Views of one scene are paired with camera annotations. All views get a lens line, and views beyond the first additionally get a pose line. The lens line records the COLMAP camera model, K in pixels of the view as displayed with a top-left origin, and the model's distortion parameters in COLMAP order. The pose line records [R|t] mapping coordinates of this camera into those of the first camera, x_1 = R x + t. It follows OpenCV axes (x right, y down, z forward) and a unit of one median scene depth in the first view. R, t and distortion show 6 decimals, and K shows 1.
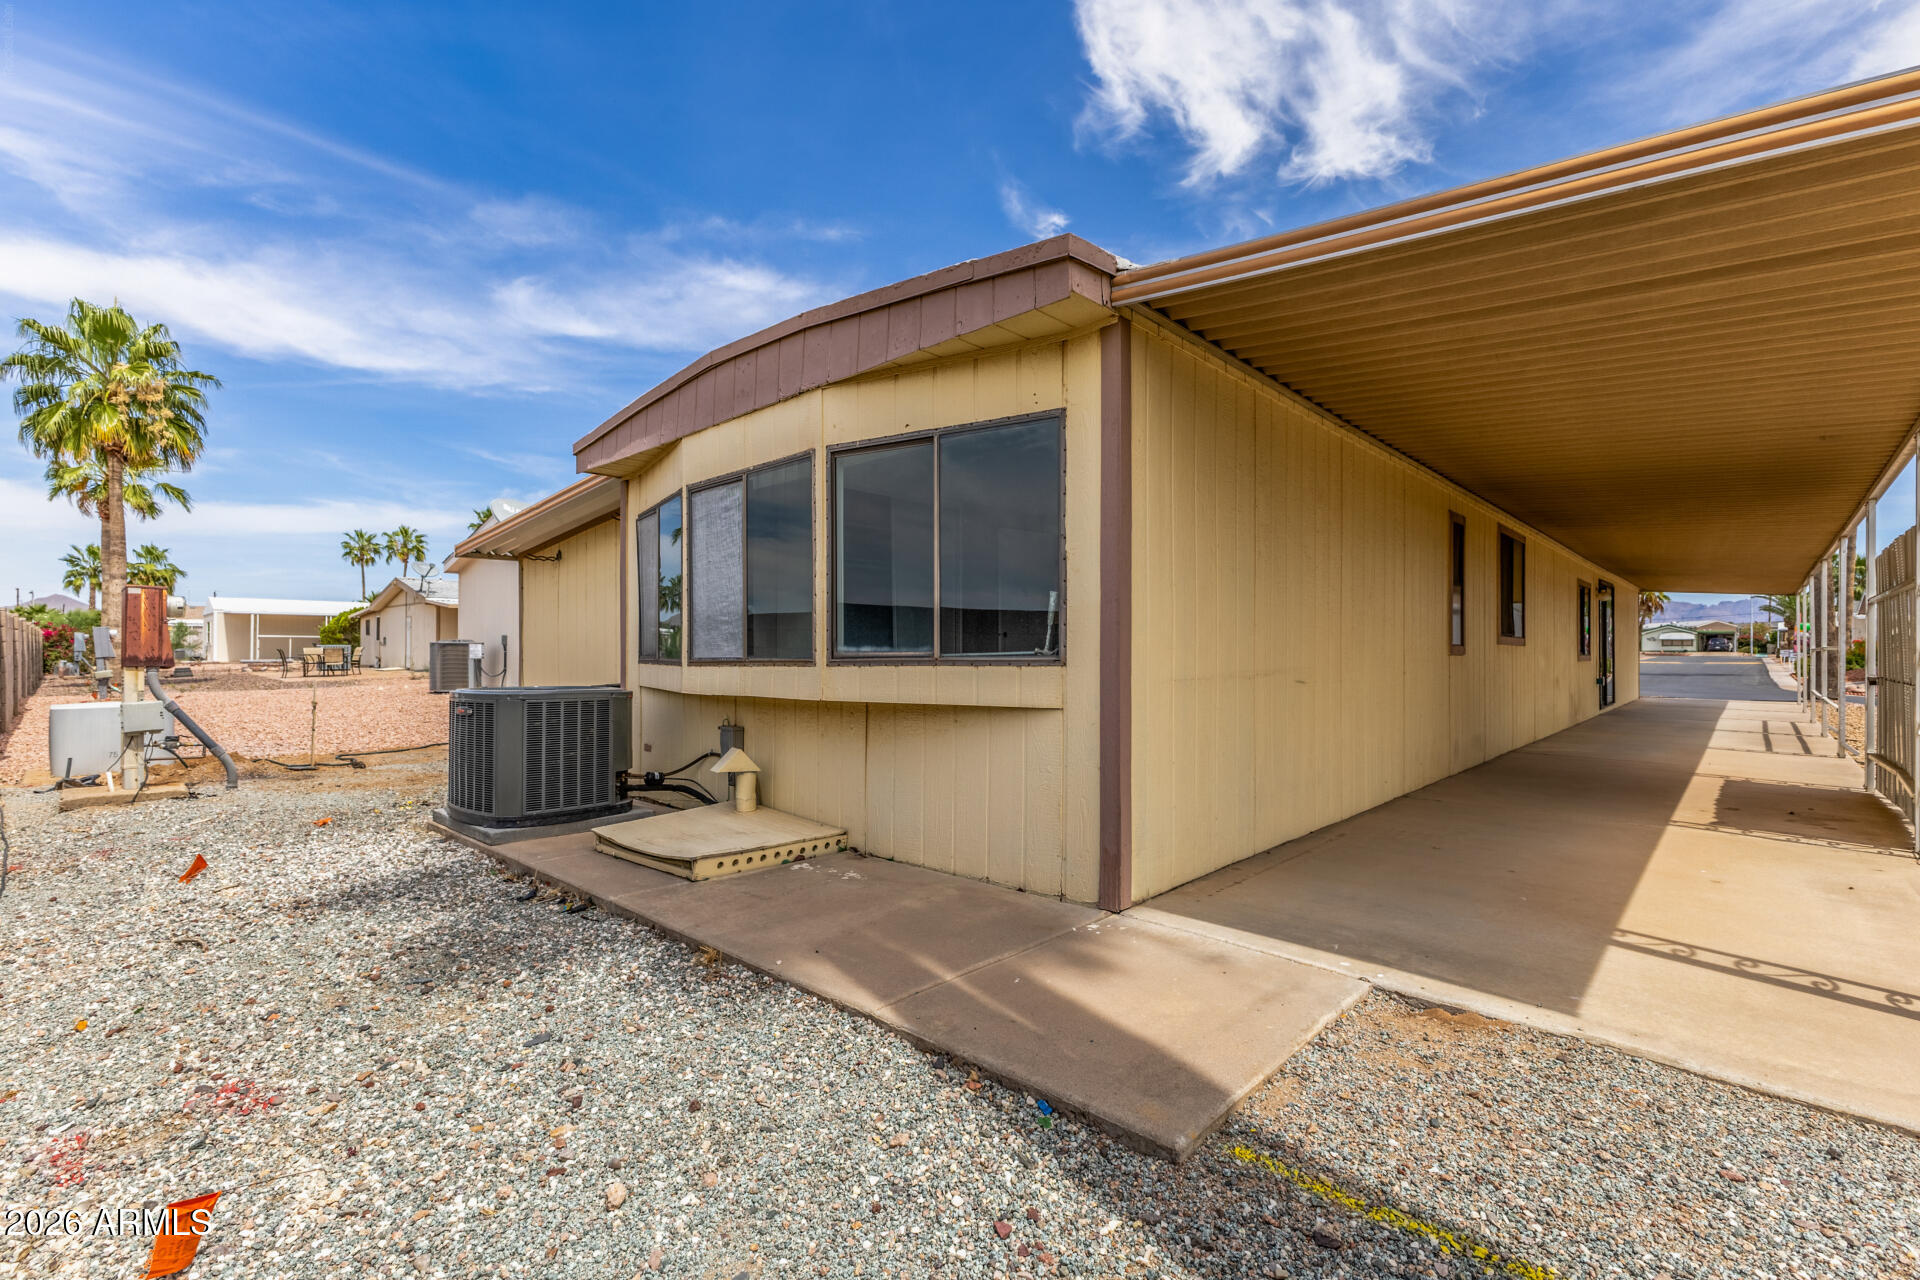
lens RADIAL K [[838.3, 0, 957.2], [0, 838.3, 640.0], [0, 0, 1]] dist [0.013816, -0.003369]
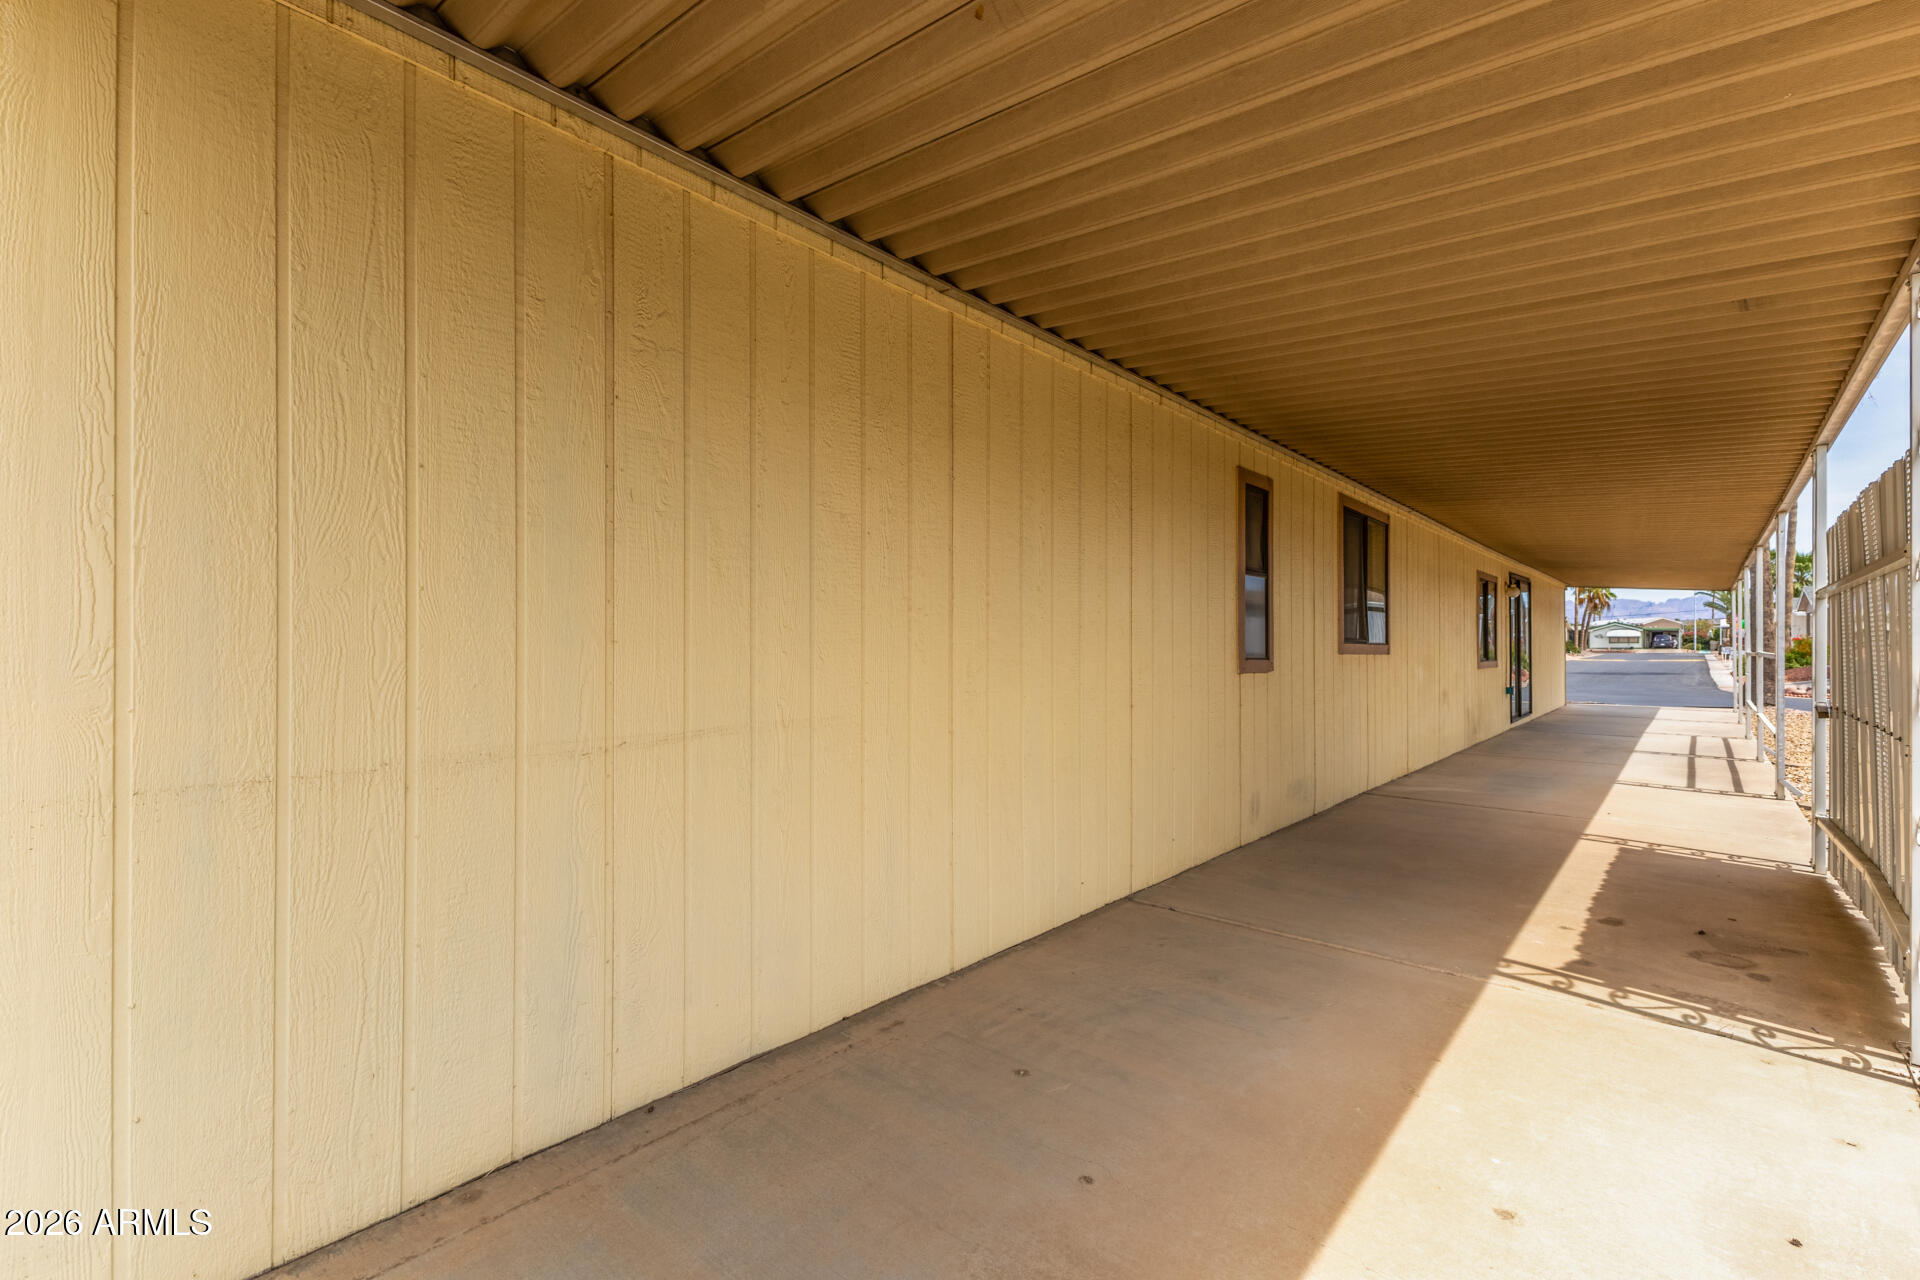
lens RADIAL K [[838.3, 0, 952.8], [0, 838.3, 638.9], [0, 0, 1]] dist [0.013816, -0.003369]
pose [[0.999473, -0.003529, 0.032265, 0.168037], [0.003528, 0.999994, 0.000104, -0.006039], [-0.032265, 0.000010, 0.999479, 0.160120]]
